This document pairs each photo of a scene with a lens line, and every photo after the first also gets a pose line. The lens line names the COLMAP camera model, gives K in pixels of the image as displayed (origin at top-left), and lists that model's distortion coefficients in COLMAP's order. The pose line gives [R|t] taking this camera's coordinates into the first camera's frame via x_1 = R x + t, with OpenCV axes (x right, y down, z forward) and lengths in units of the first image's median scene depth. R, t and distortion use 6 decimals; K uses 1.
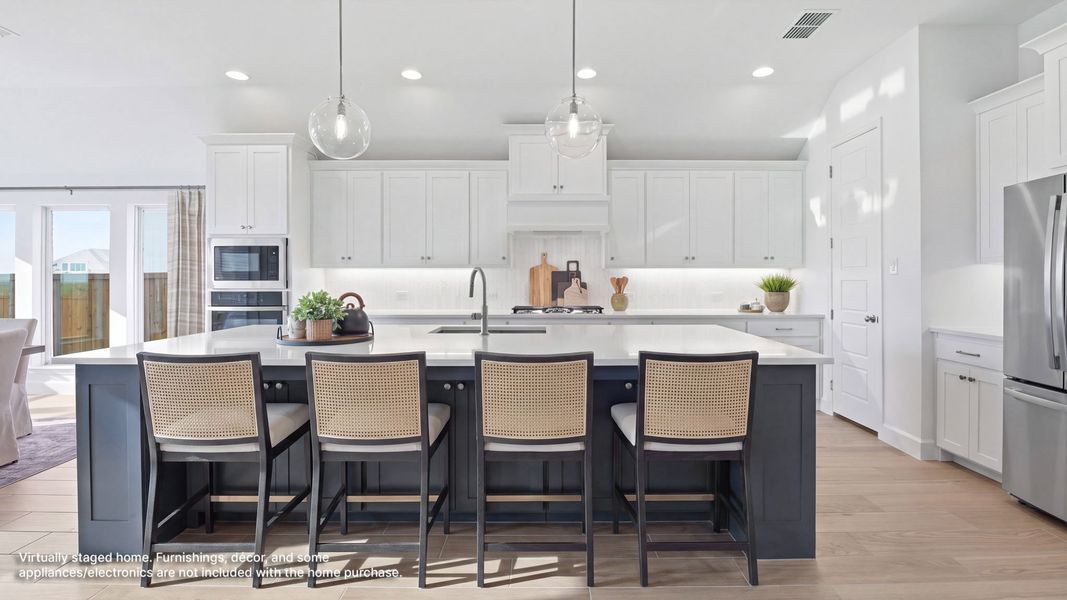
lens RADIAL K [[497.1, 0, 534.6], [0, 497.1, 282.0], [0, 0, 1]] dist [-0.022399, -0.000141]
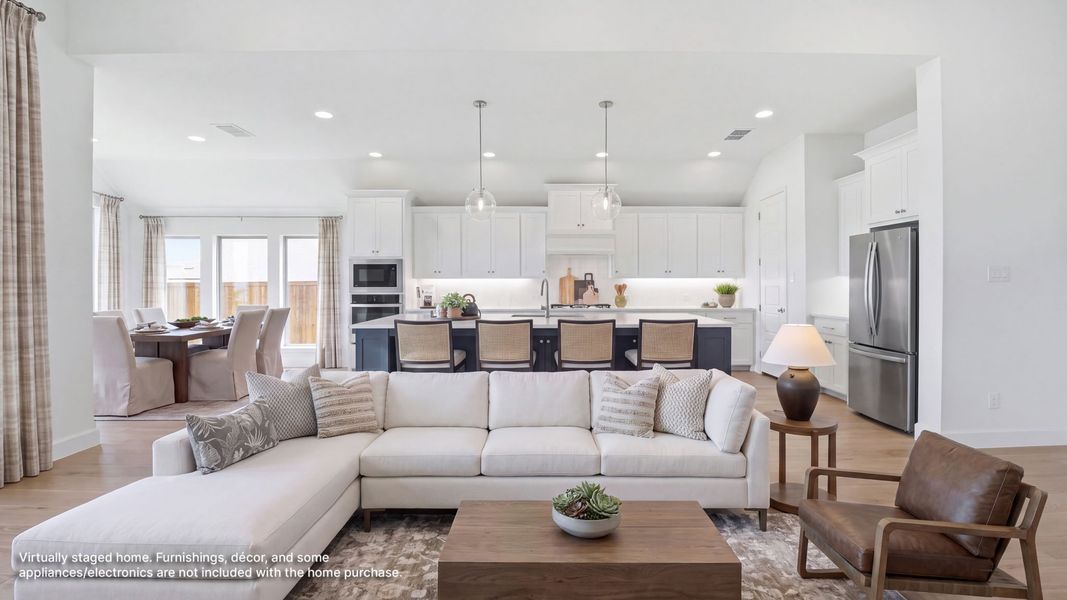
lens RADIAL K [[437.5, 0, 532.6], [0, 437.5, 291.5], [0, 0, 1]] dist [0.000328, 0.000024]
pose [[0.999958, -0.001021, -0.009056, -0.087884], [0.001063, 0.999989, 0.004651, 0.005467], [0.009051, -0.004661, 0.999948, -0.336201]]
